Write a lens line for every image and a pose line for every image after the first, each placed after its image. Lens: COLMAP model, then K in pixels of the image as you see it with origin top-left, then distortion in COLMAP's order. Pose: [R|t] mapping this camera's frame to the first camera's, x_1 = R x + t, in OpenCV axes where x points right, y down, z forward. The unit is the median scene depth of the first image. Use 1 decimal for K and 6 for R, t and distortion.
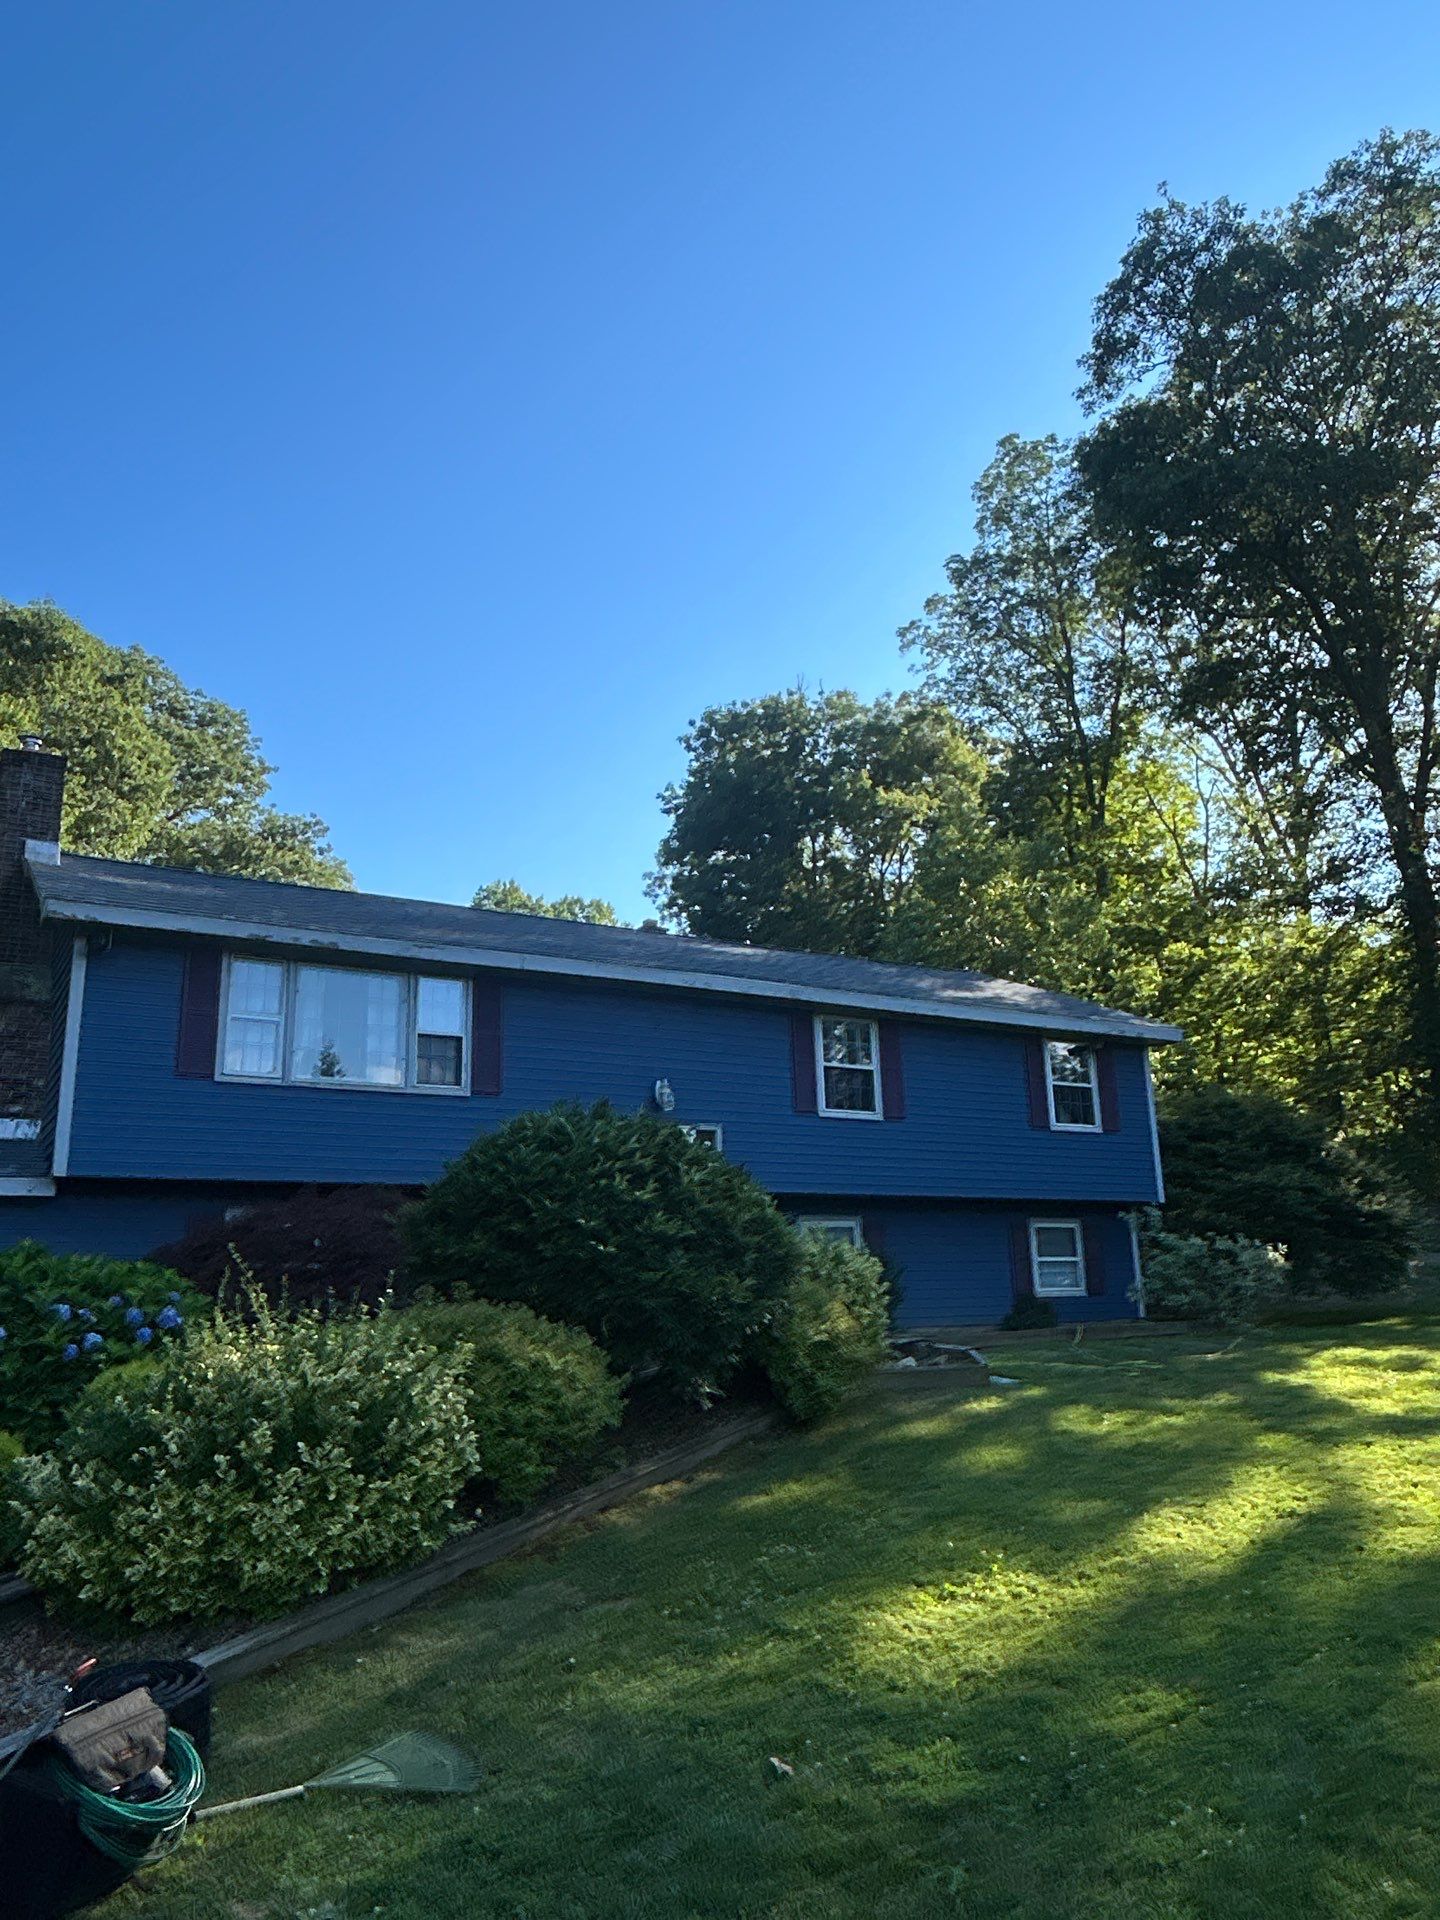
lens RADIAL K [[1339.8, 0, 719.4], [0, 1339.8, 967.3], [0, 0, 1]] dist [0.010626, -0.035397]
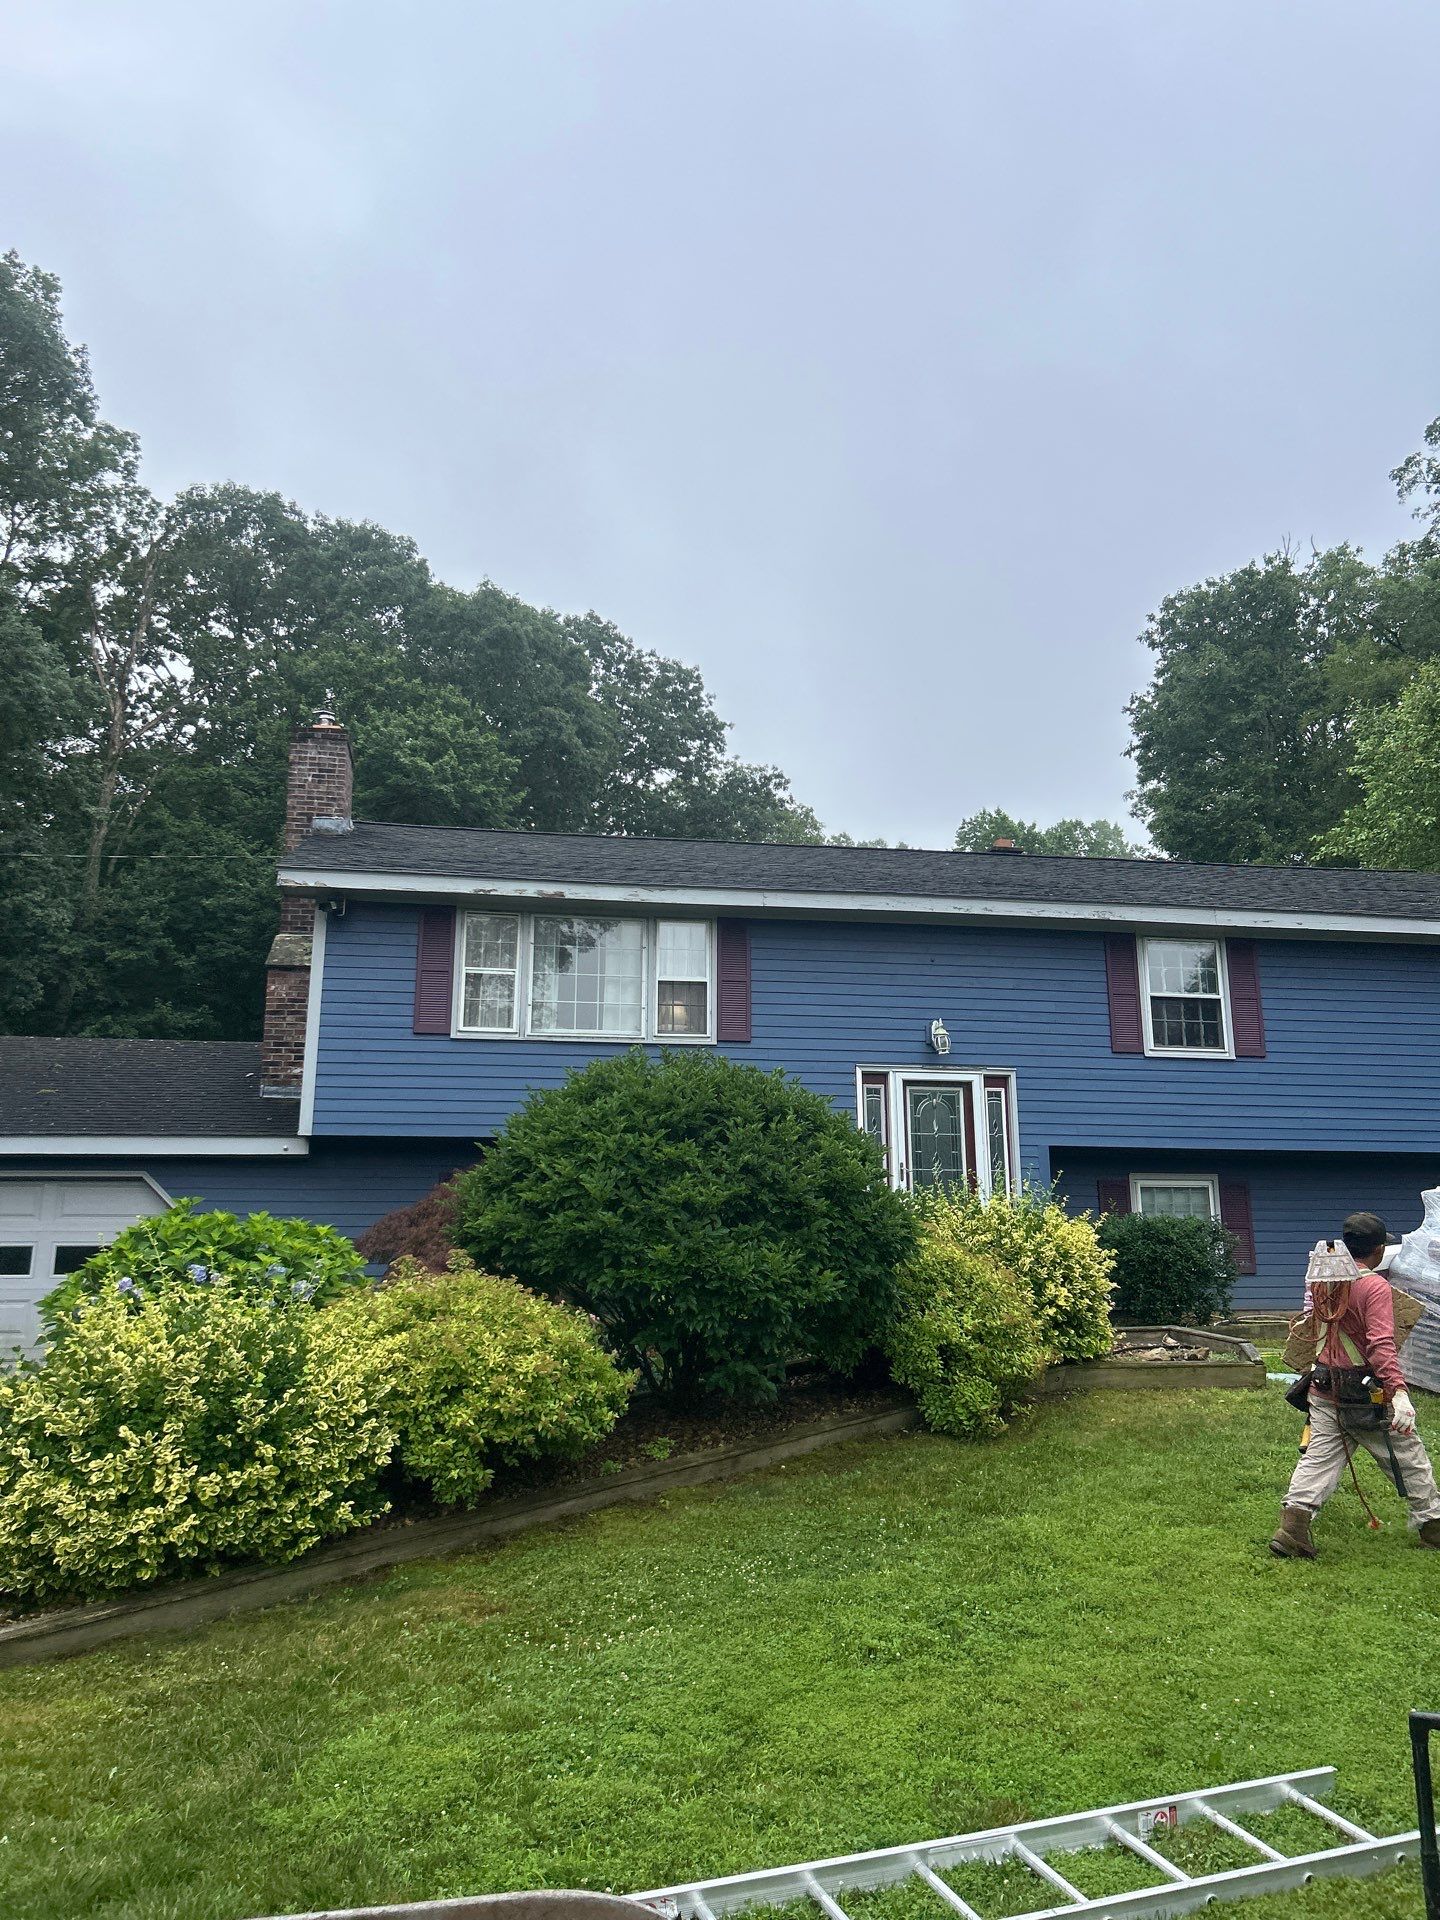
lens RADIAL K [[1397.6, 0, 726.8], [0, 1397.6, 947.6], [0, 0, 1]] dist [0.037223, -0.004423]
pose [[0.926279, -0.056791, -0.372535, 0.122655], [0.067424, 0.997603, 0.015564, 0.008831], [0.370758, -0.039534, 0.927888, 0.064307]]
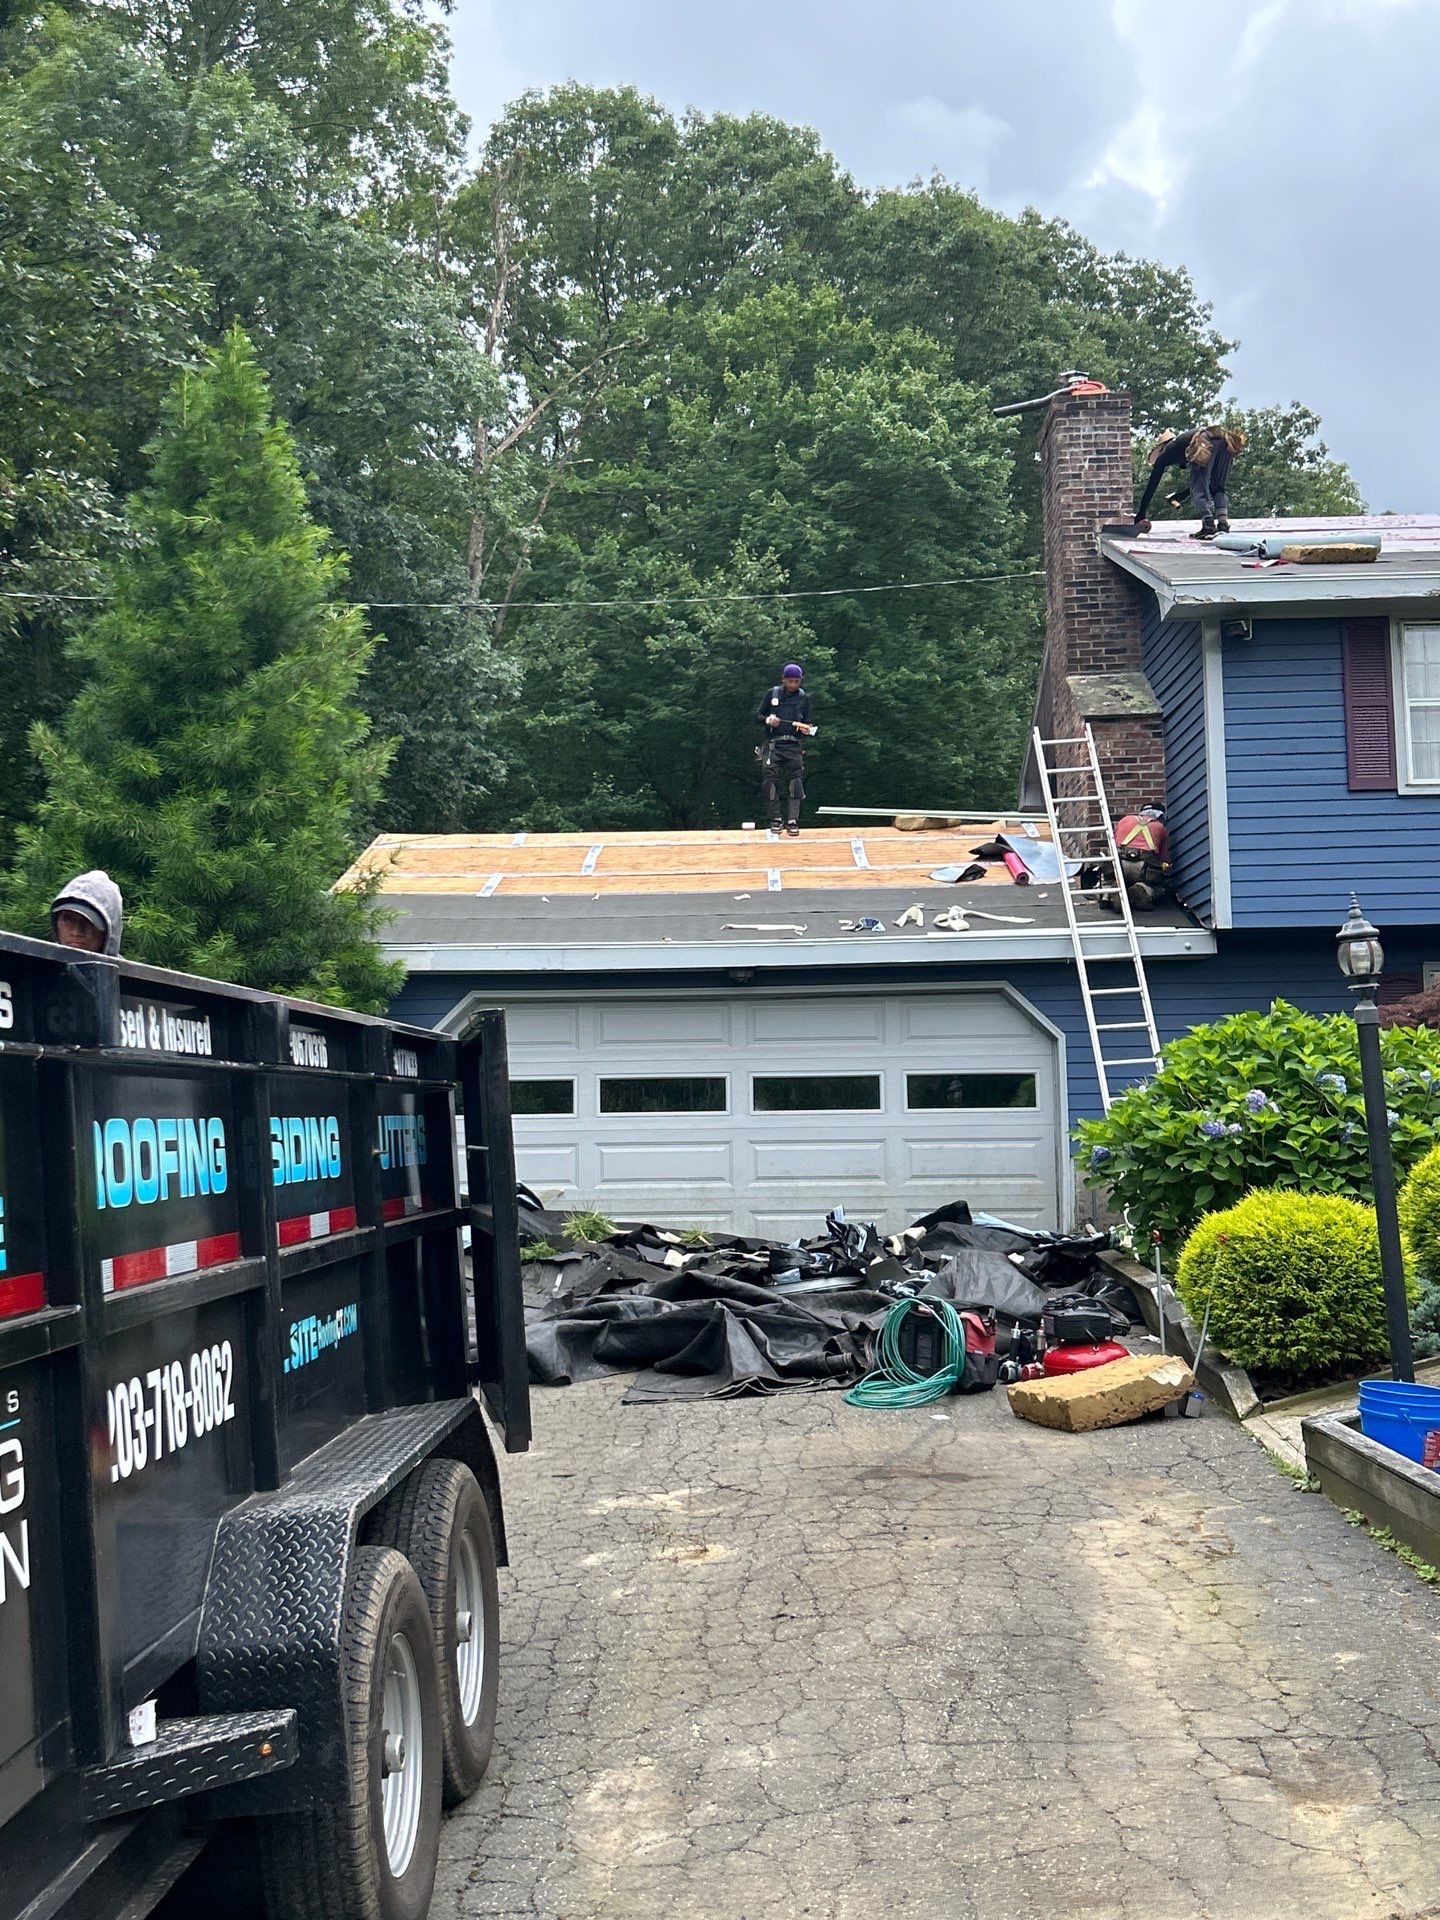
lens RADIAL K [[1907.3, 0, 720.0], [0, 1907.3, 960.0], [0, 0, 1]] dist [0.060571, 0.001284]
pose [[0.839084, -0.038059, -0.542669, -0.067061], [0.128025, 0.983347, 0.128989, -0.007019], [0.528723, -0.177708, 0.829983, -0.065824]]
